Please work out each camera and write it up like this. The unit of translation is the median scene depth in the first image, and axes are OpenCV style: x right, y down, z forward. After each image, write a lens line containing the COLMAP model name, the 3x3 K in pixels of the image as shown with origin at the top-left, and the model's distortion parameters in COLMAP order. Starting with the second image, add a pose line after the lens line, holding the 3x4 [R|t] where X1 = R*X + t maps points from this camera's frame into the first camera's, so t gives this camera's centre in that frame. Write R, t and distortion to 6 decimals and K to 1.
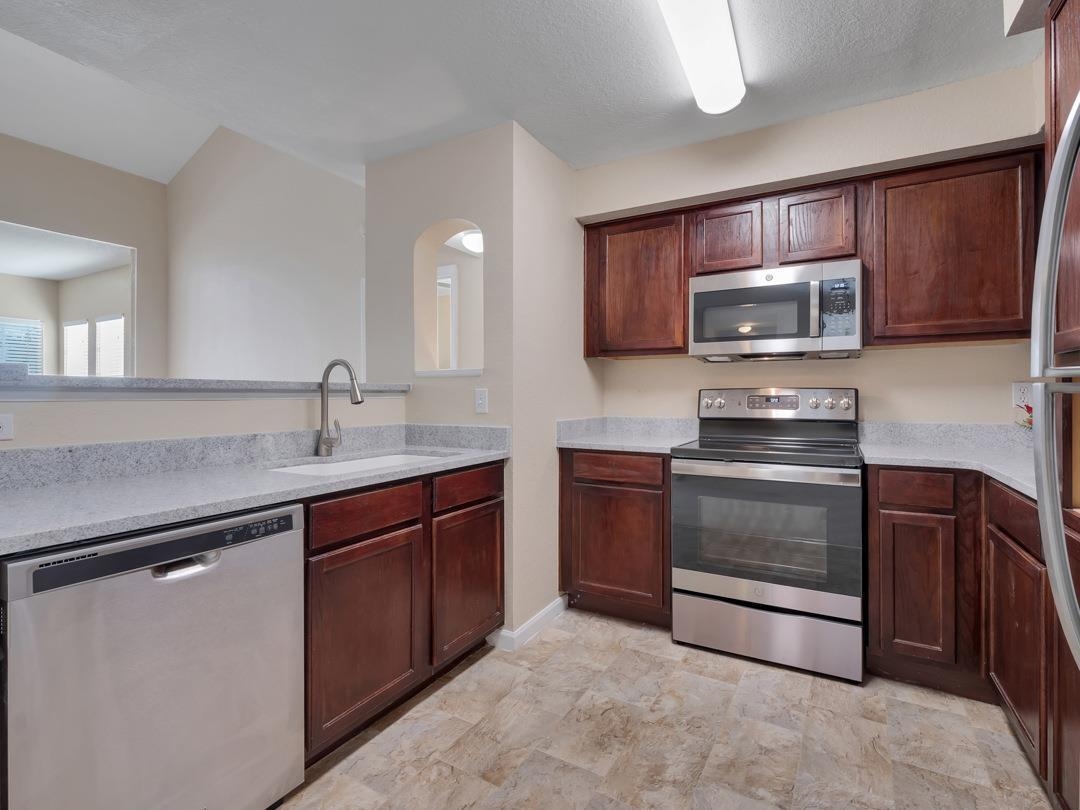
lens RADIAL K [[520.9, 0, 543.3], [0, 520.9, 398.8], [0, 0, 1]] dist [0.007372, -0.006900]
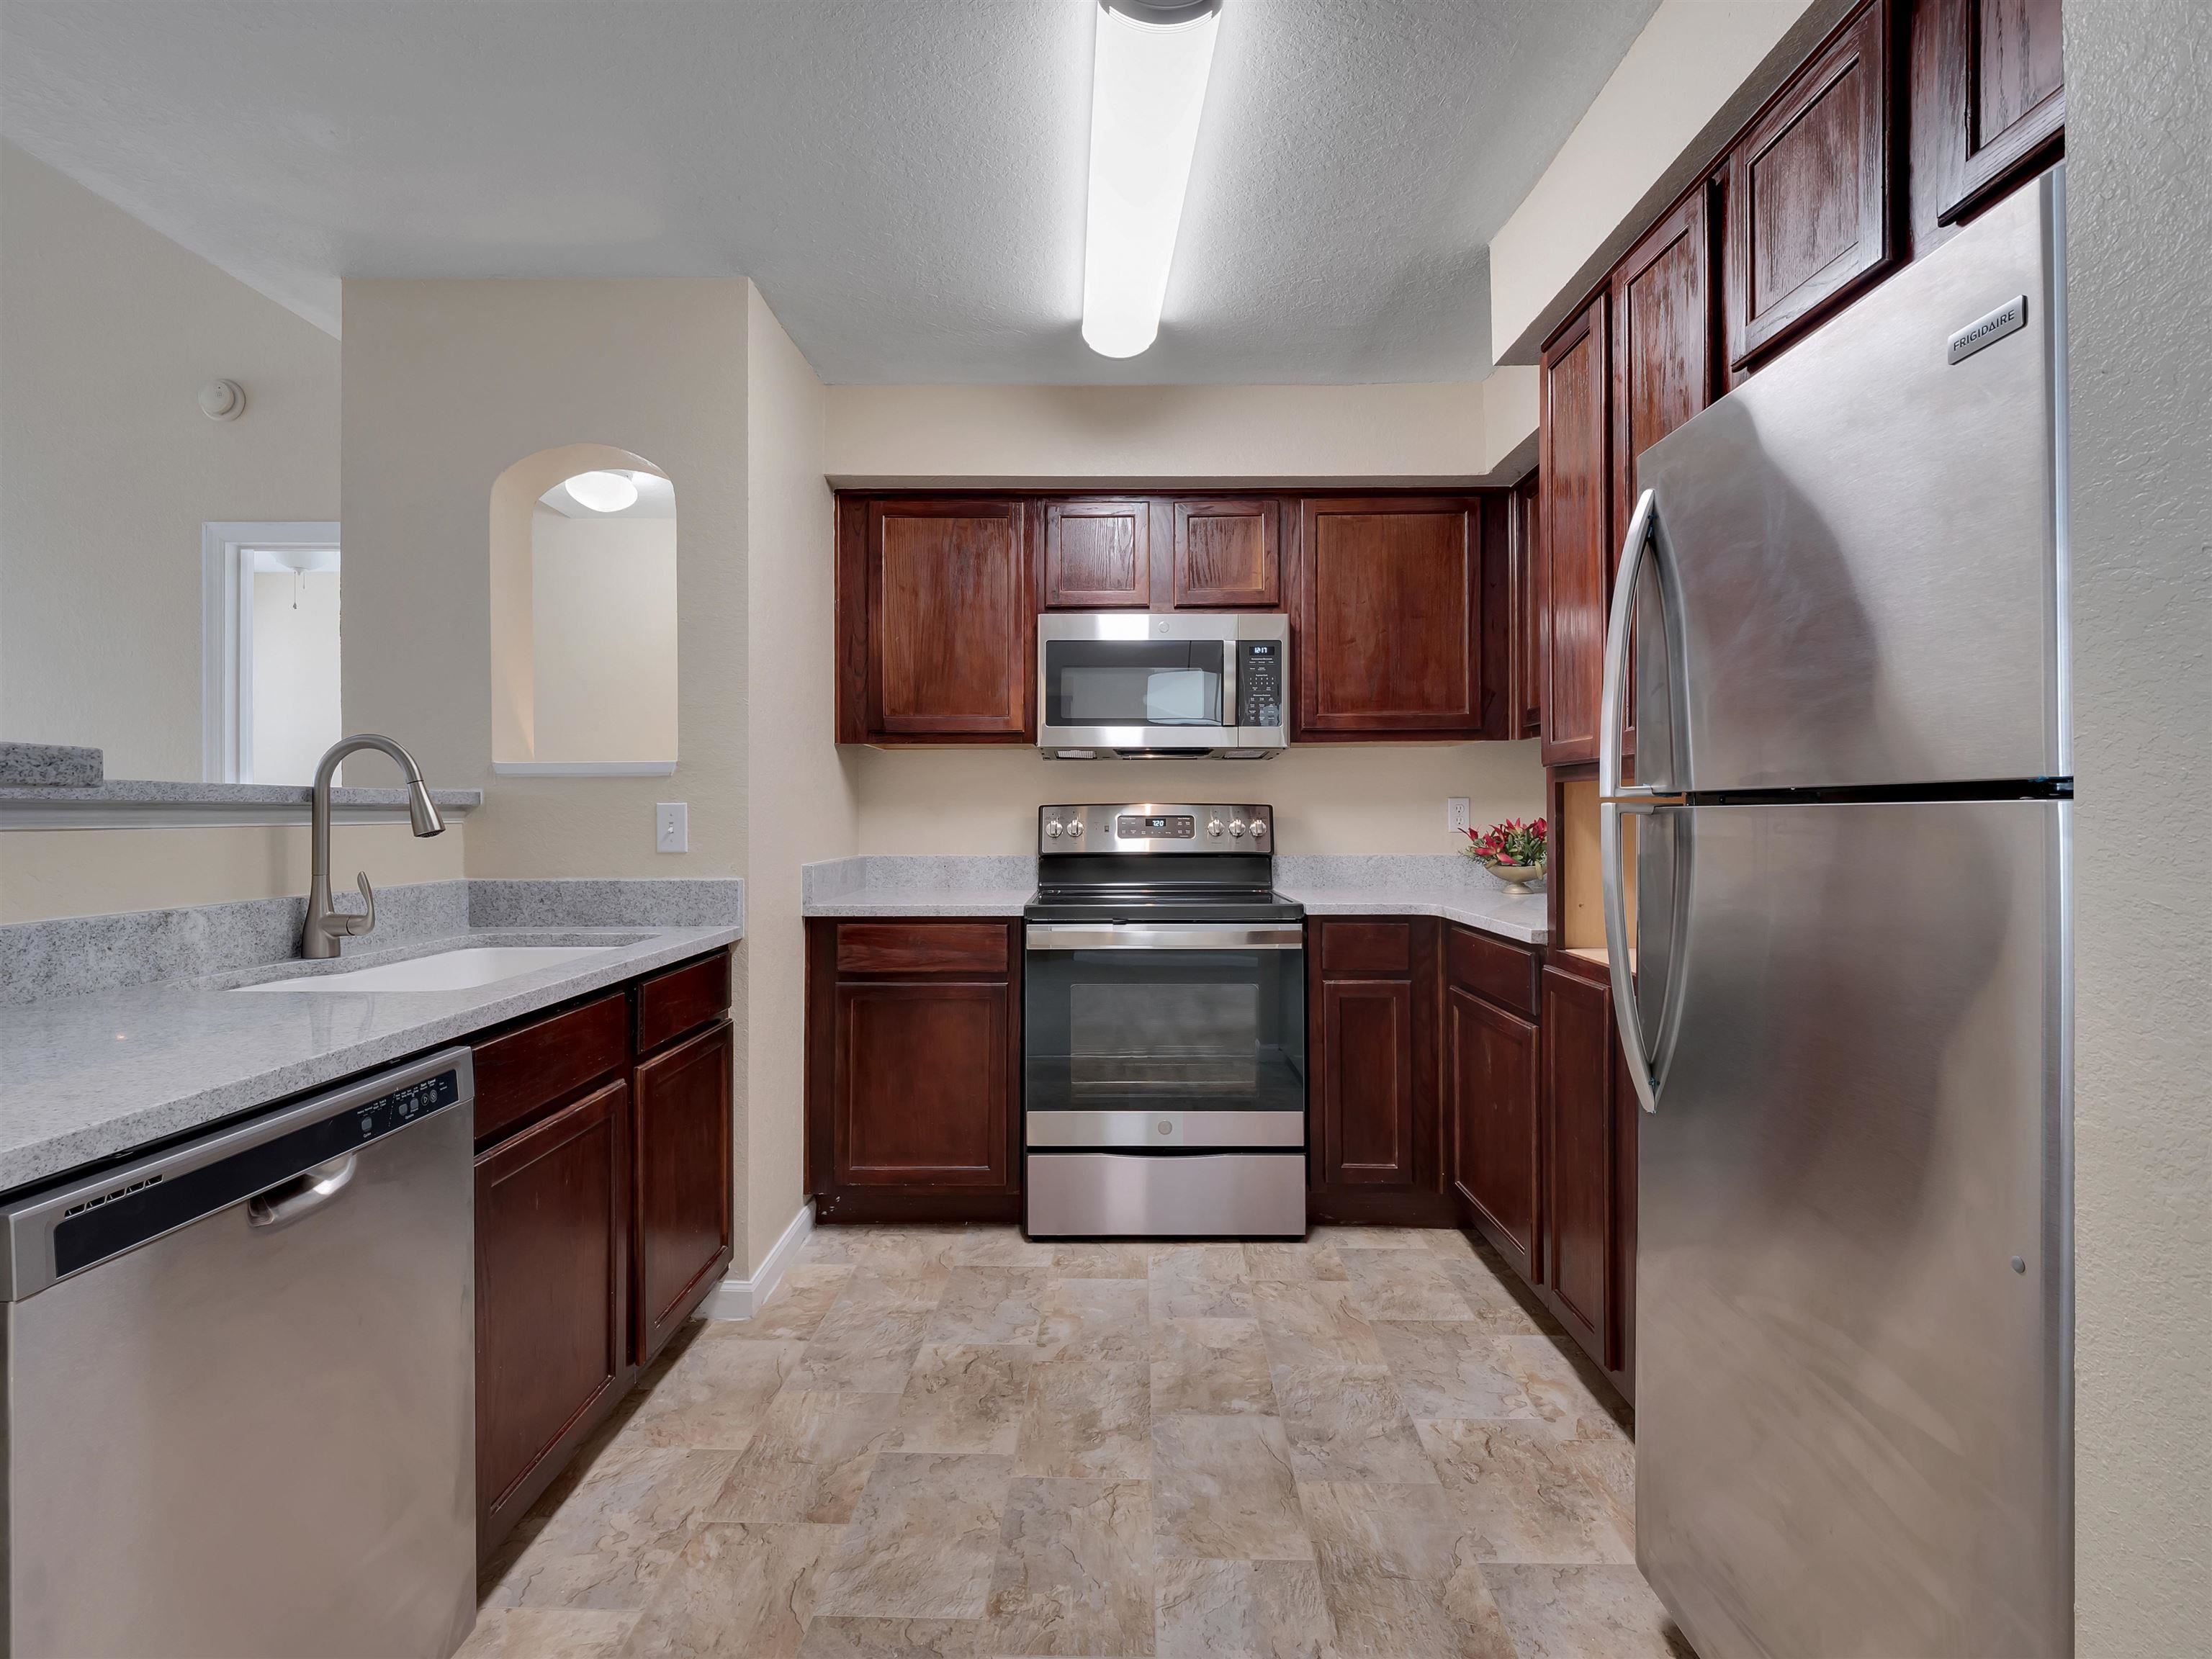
lens RADIAL K [[1067.0, 0, 1095.1], [0, 1067.0, 821.6], [0, 0, 1]] dist [0.007372, -0.006900]
pose [[0.874444, -0.003893, 0.485110, -0.297635], [0.004164, 0.999991, 0.000519, -0.000813], [-0.485108, 0.001566, 0.874453, -0.088756]]
